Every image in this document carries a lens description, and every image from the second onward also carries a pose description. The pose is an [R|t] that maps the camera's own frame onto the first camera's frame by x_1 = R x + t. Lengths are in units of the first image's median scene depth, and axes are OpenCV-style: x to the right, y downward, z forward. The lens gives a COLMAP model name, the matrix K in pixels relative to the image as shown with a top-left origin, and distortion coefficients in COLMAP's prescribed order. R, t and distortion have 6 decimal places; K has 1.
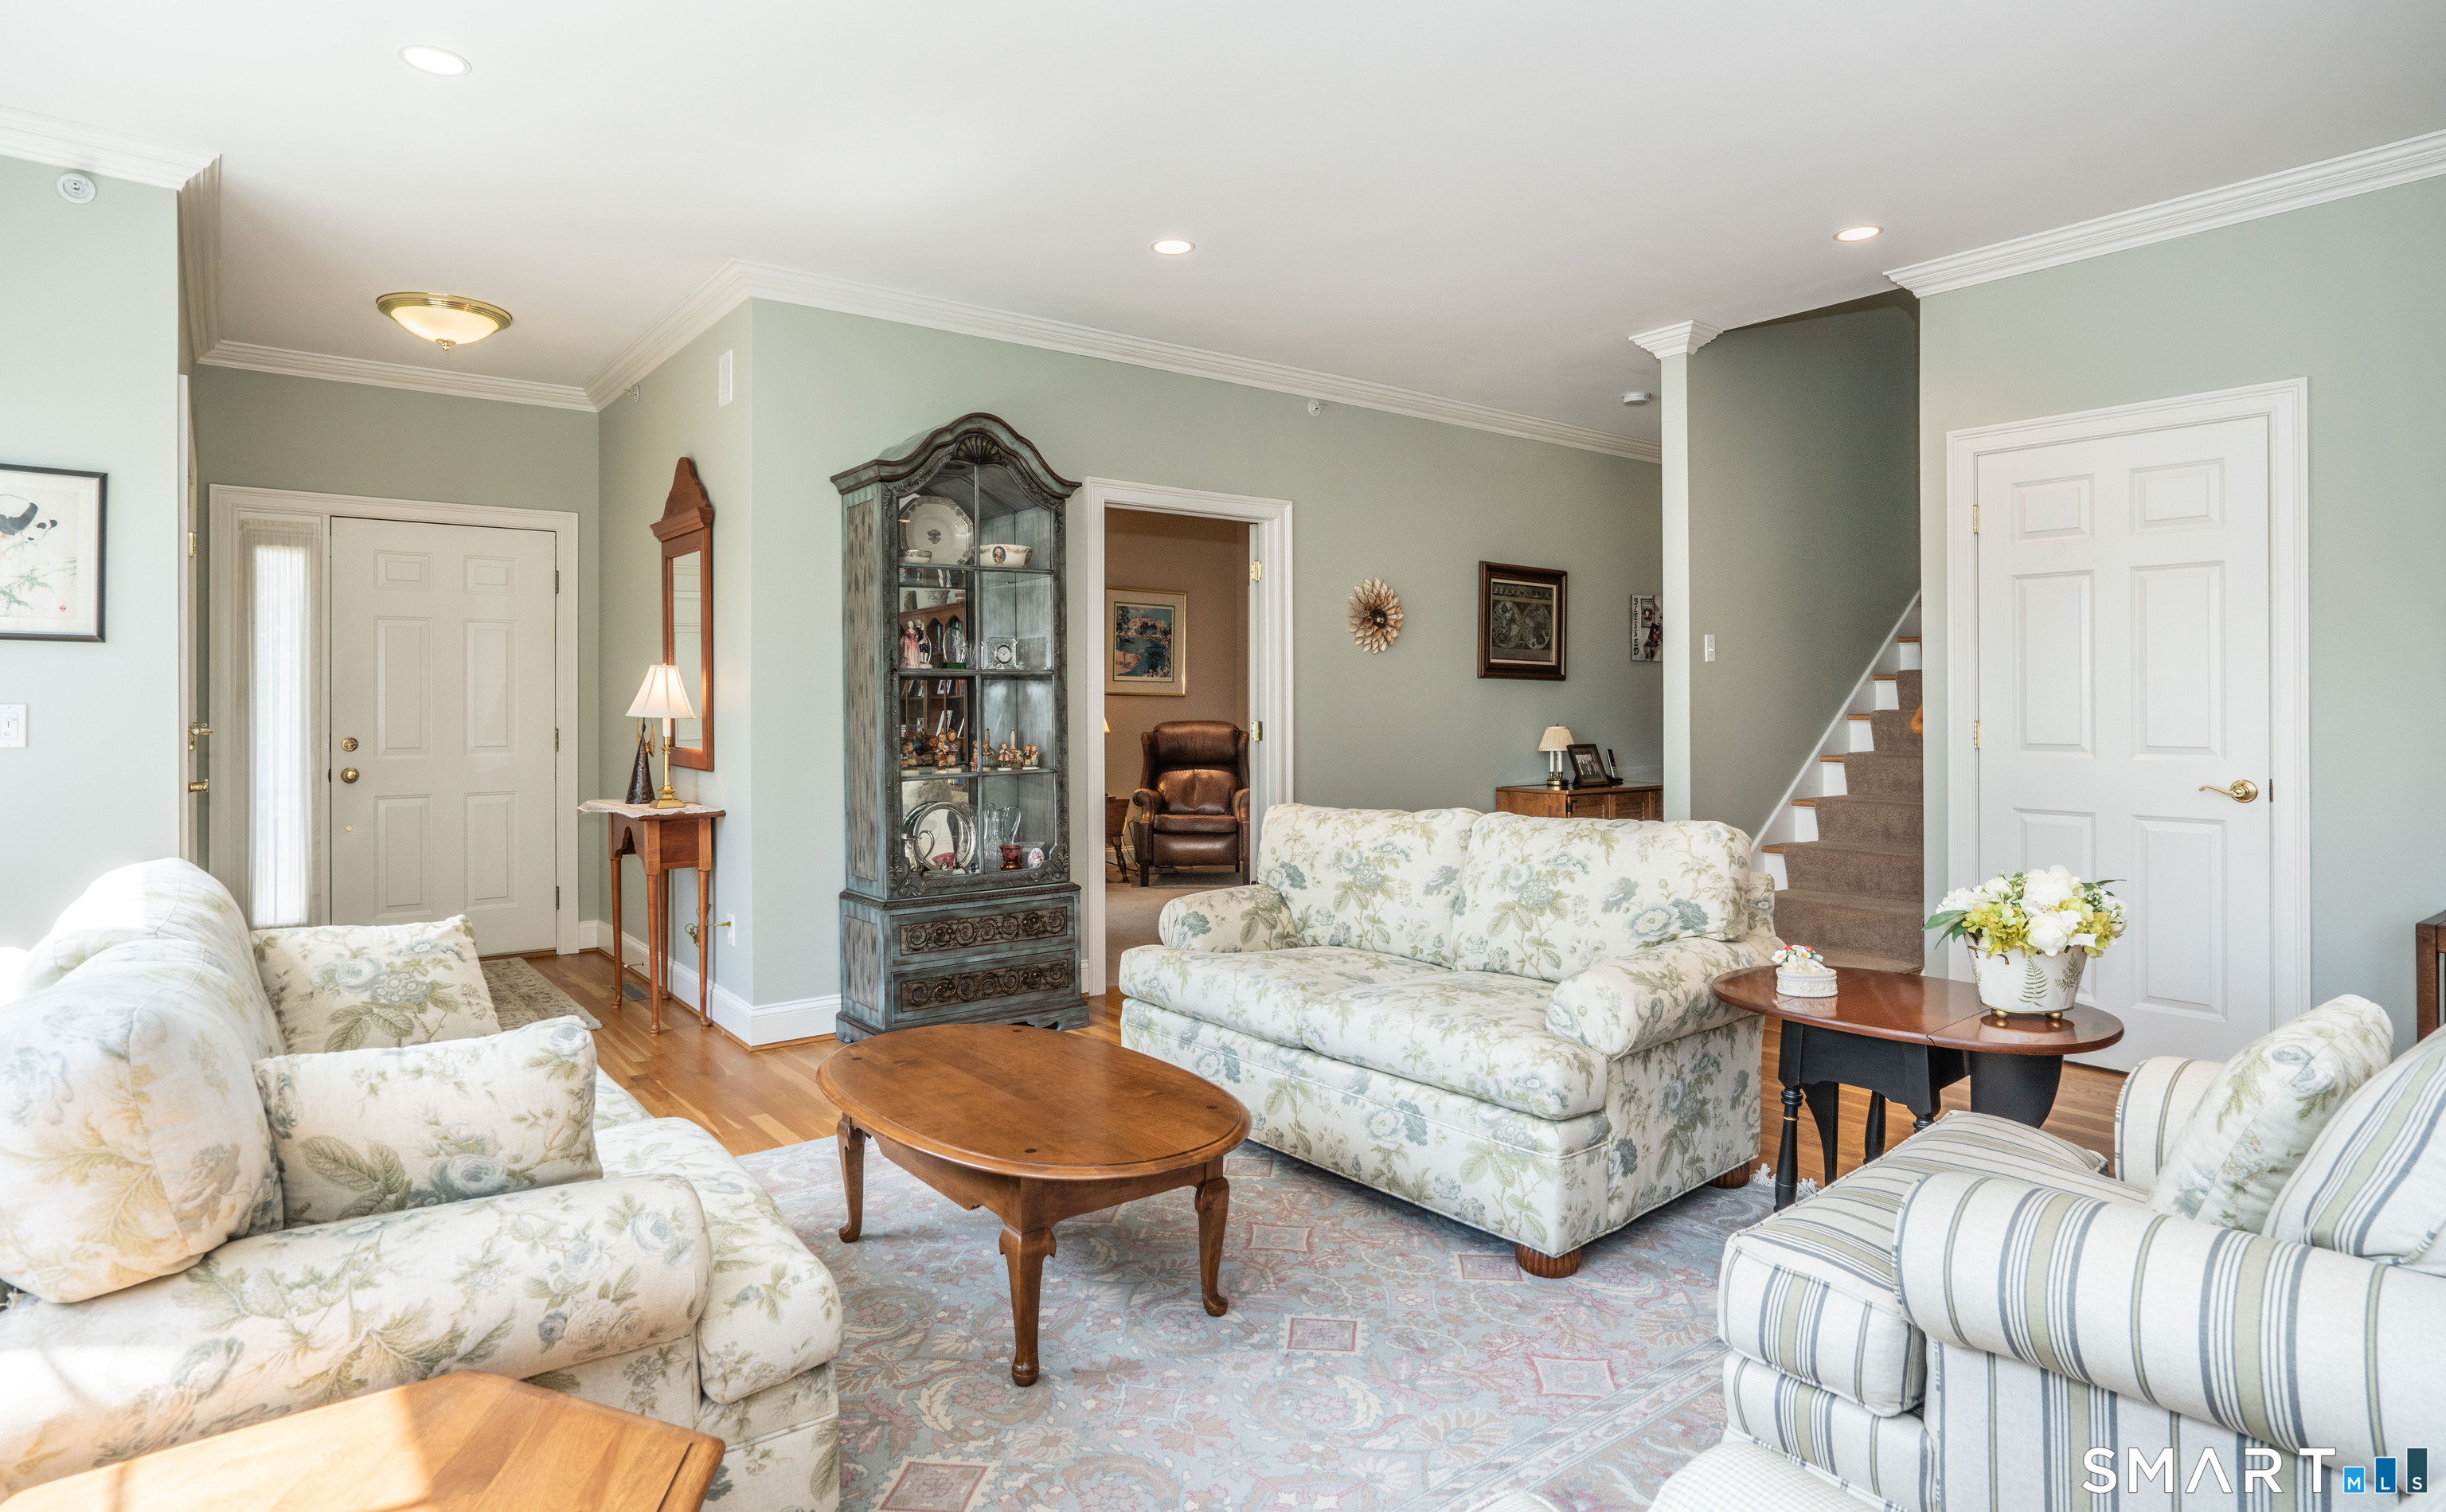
lens RADIAL K [[1347.1, 0, 1251.2], [0, 1347.1, 691.0], [0, 0, 1]] dist [-0.025496, 0.002224]
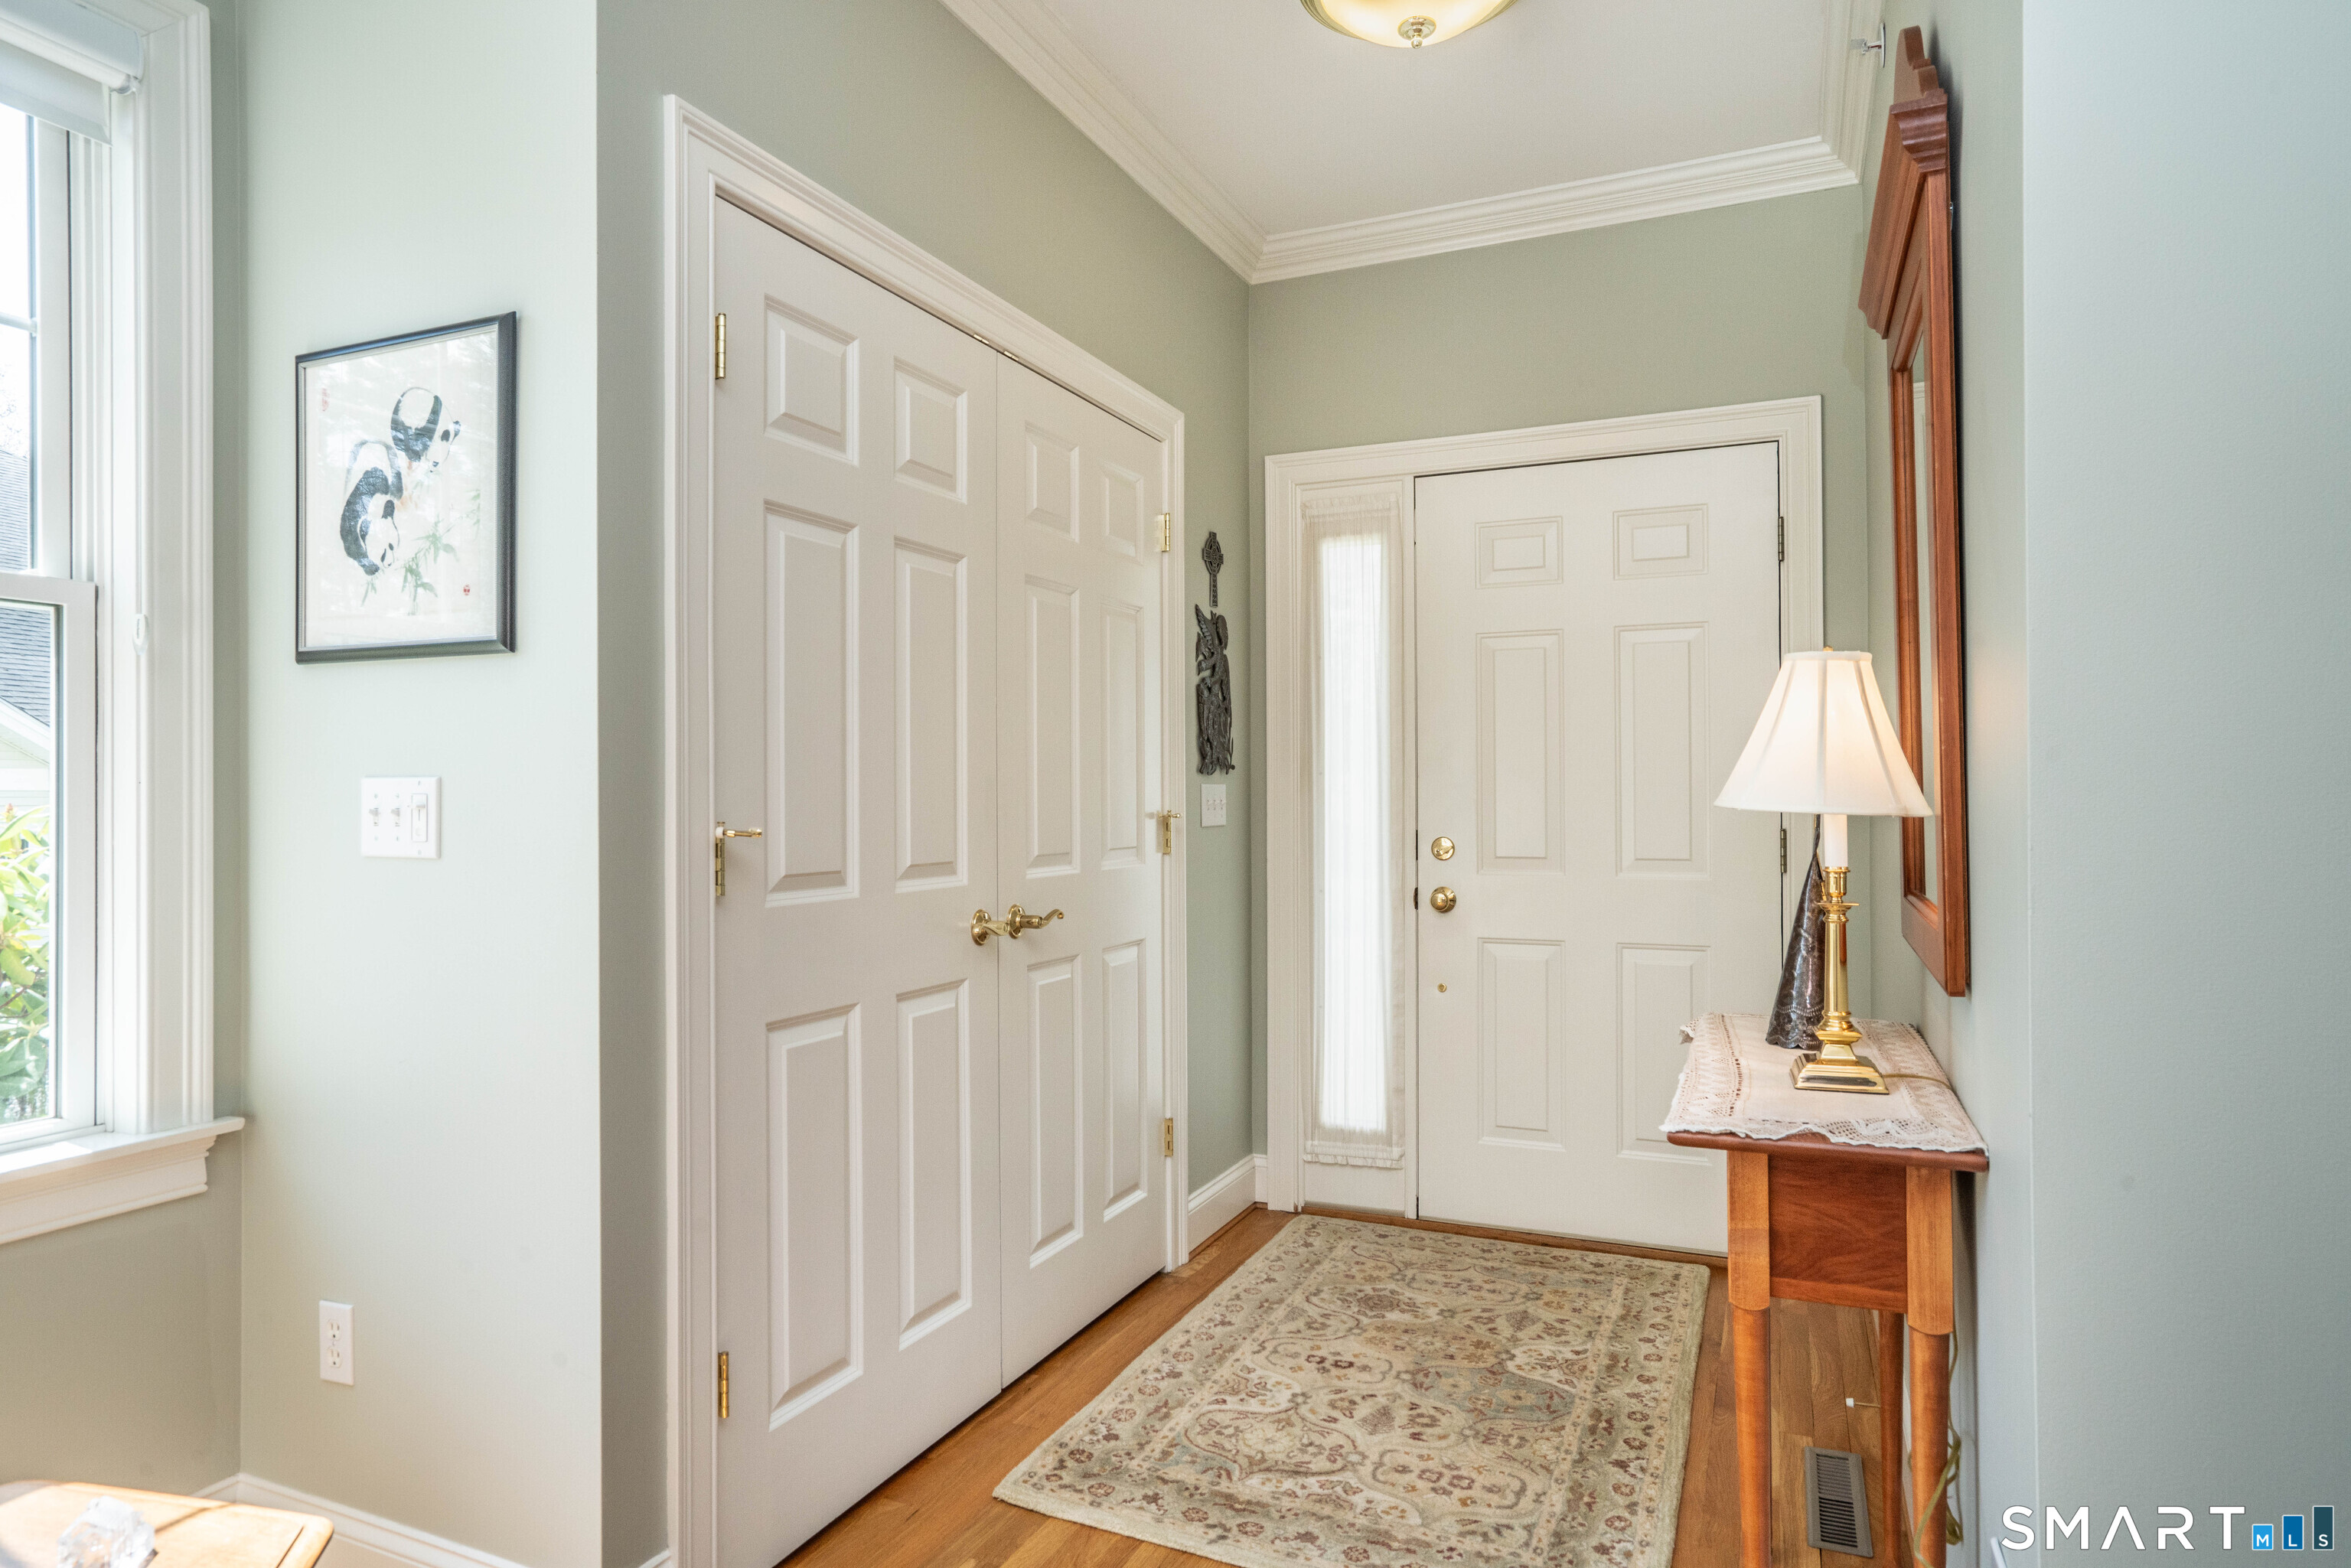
lens RADIAL K [[1340.4, 0, 1170.8], [0, 1340.4, 767.1], [0, 0, 1]] dist [-0.004017, 0.004977]
pose [[0.454524, -0.014914, -0.890609, -0.216796], [0.009728, 0.999883, -0.011779, 0.010568], [0.890681, -0.003310, 0.454616, 0.701998]]
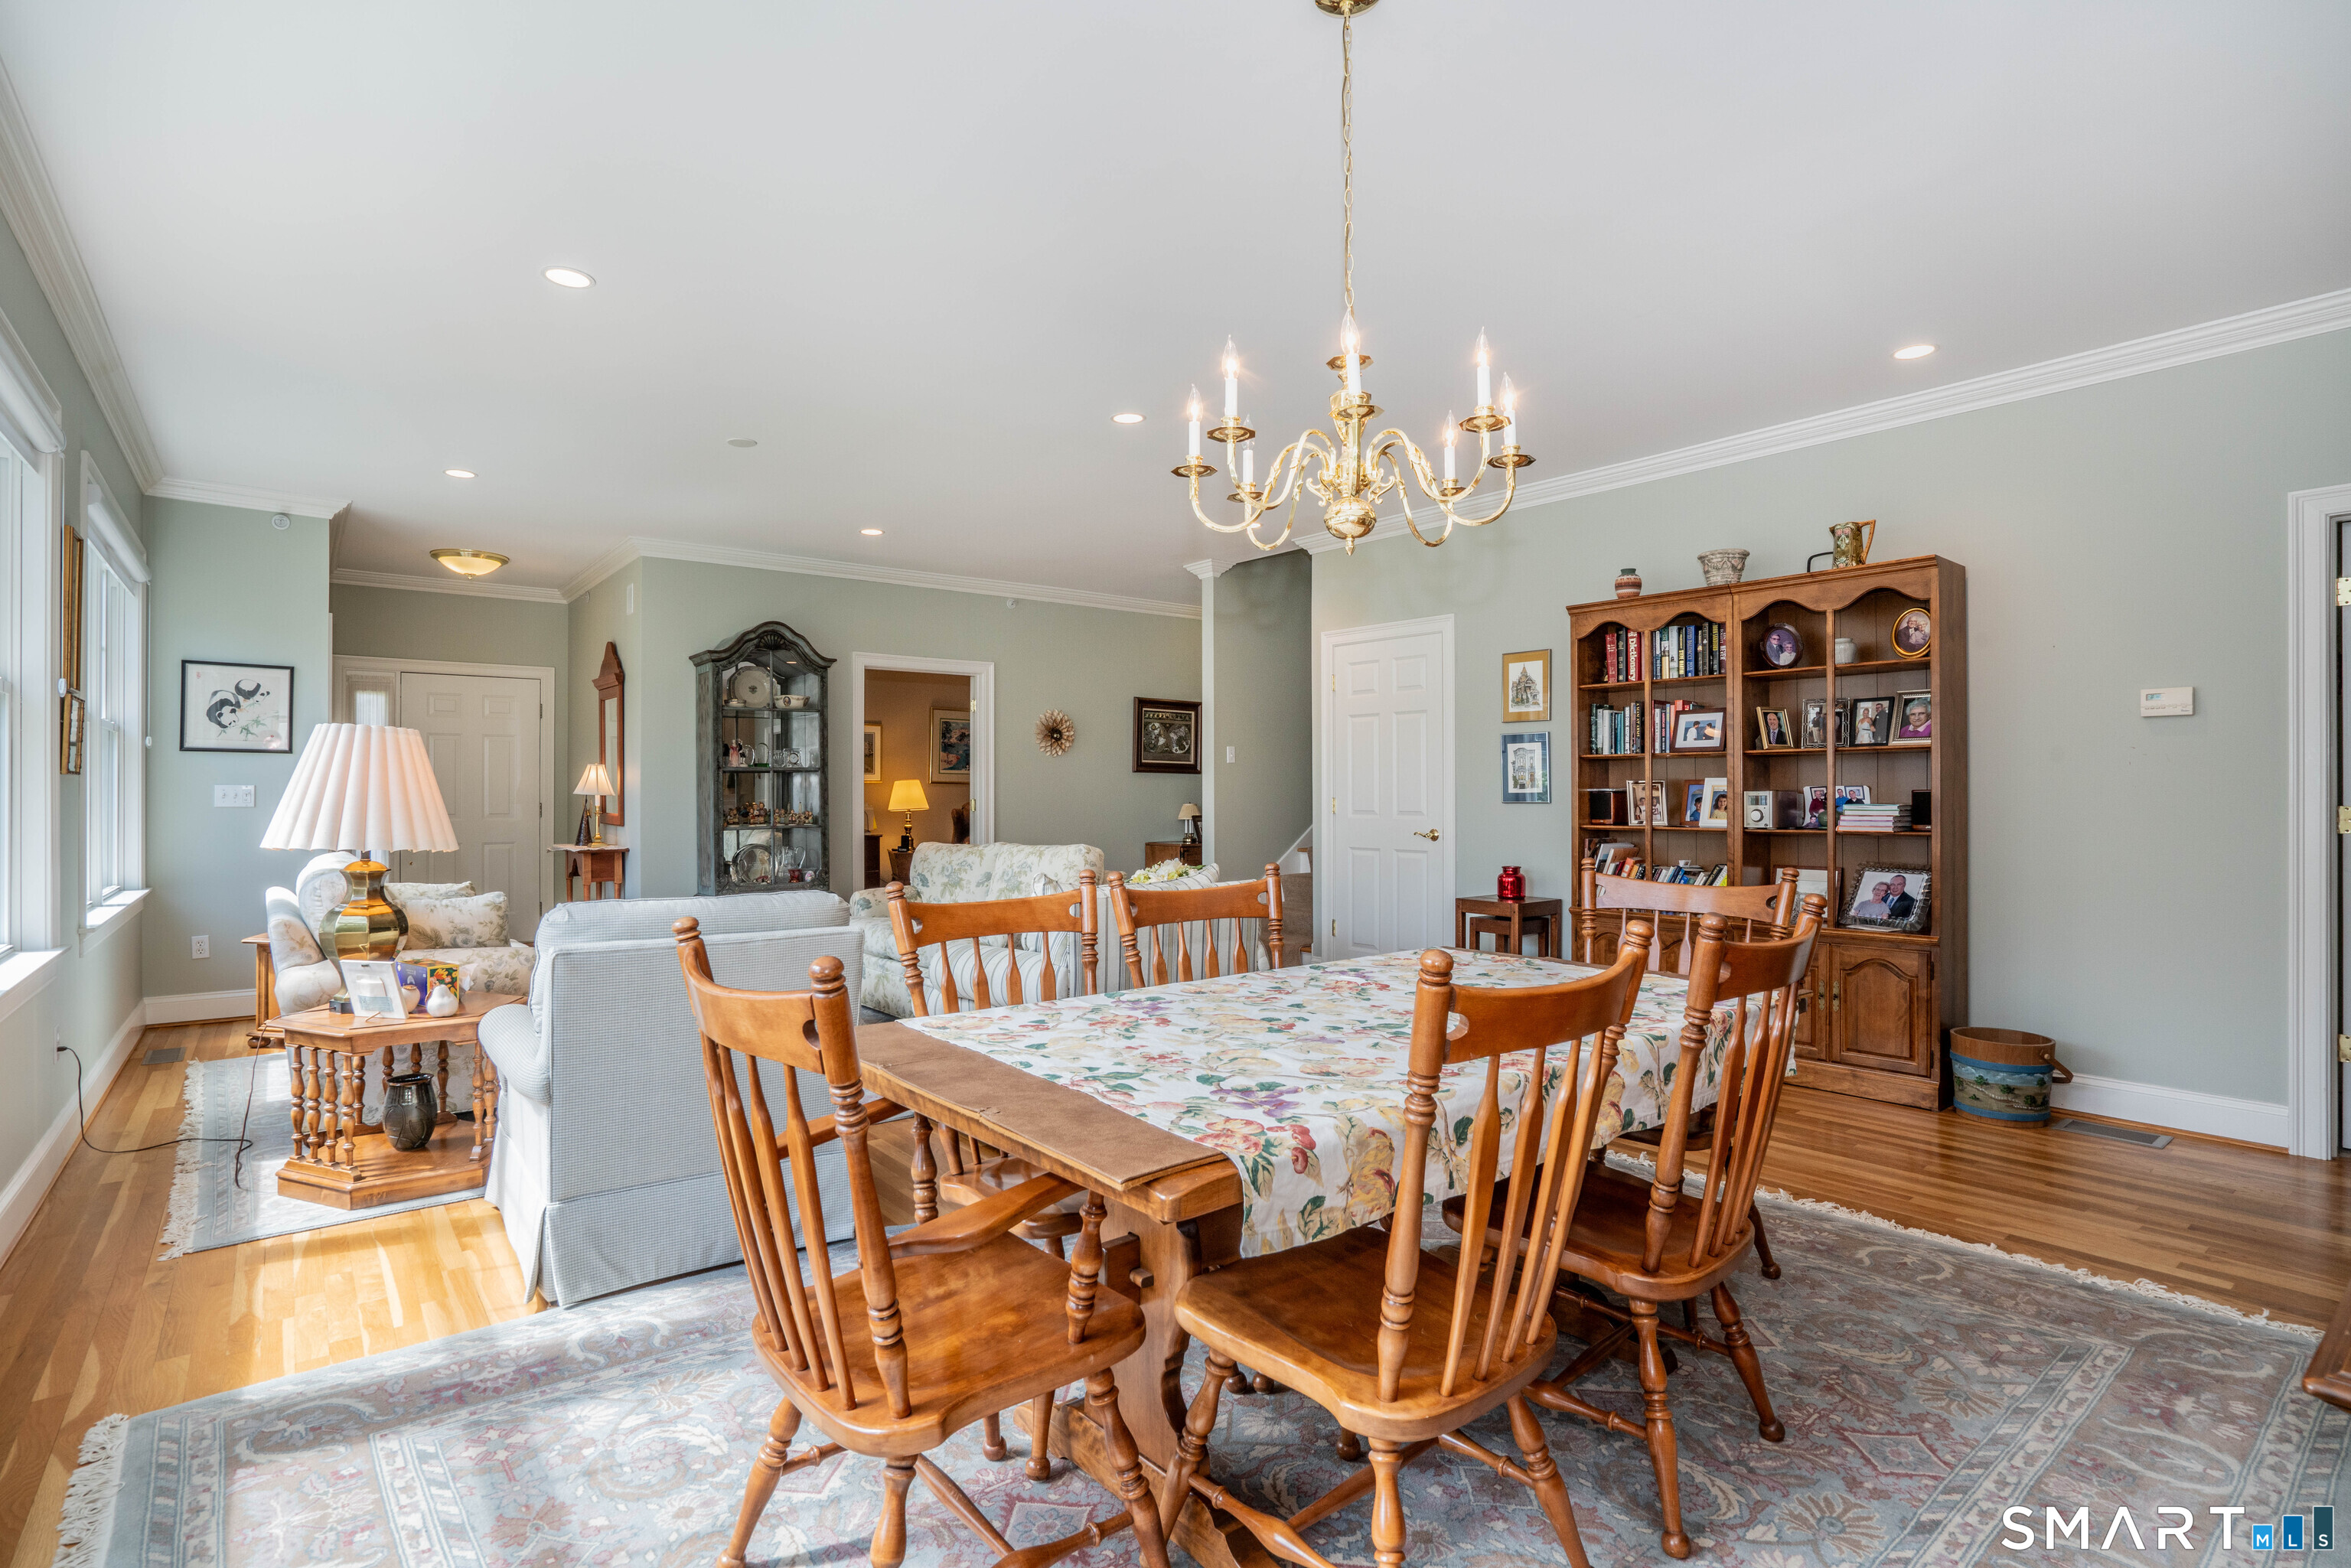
lens RADIAL K [[1149.3, 0, 1180.2], [0, 1149.3, 779.8], [0, 0, 1]] dist [-0.037235, 0.000944]
pose [[0.999966, 0.001963, 0.008006, 0.301589], [-0.001955, 0.999998, -0.000962, 0.000616], [-0.008008, 0.000946, 0.999967, -0.468169]]
